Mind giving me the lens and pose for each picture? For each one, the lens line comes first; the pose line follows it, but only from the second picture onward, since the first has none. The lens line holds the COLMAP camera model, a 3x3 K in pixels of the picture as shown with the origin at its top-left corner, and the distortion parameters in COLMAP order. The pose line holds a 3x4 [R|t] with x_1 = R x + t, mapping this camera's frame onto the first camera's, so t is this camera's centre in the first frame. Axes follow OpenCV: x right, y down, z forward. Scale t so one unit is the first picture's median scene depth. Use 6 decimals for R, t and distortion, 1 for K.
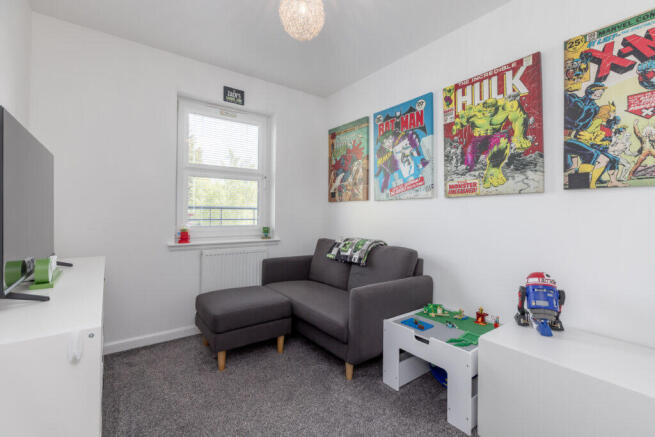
lens RADIAL K [[294.4, 0, 327.5], [0, 294.4, 218.5], [0, 0, 1]] dist [-0.000101, -0.000286]
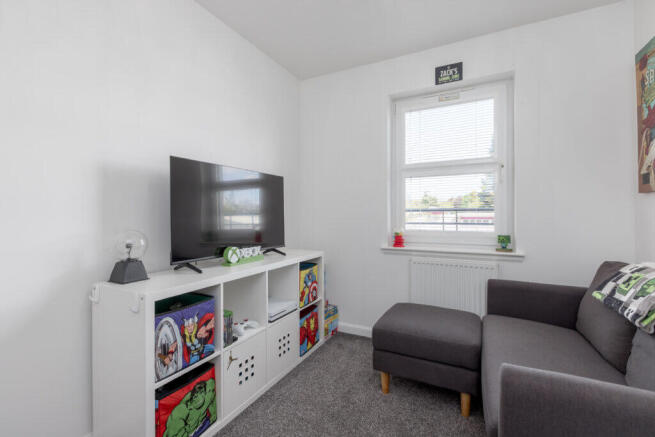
lens RADIAL K [[294.4, 0, 327.5], [0, 294.4, 218.5], [0, 0, 1]] dist [-0.000101, -0.000286]
pose [[0.440159, 0.000041, -0.897920, 0.271261], [-0.012089, 0.999910, -0.005881, -0.001972], [0.897839, 0.013443, 0.440119, 0.334775]]
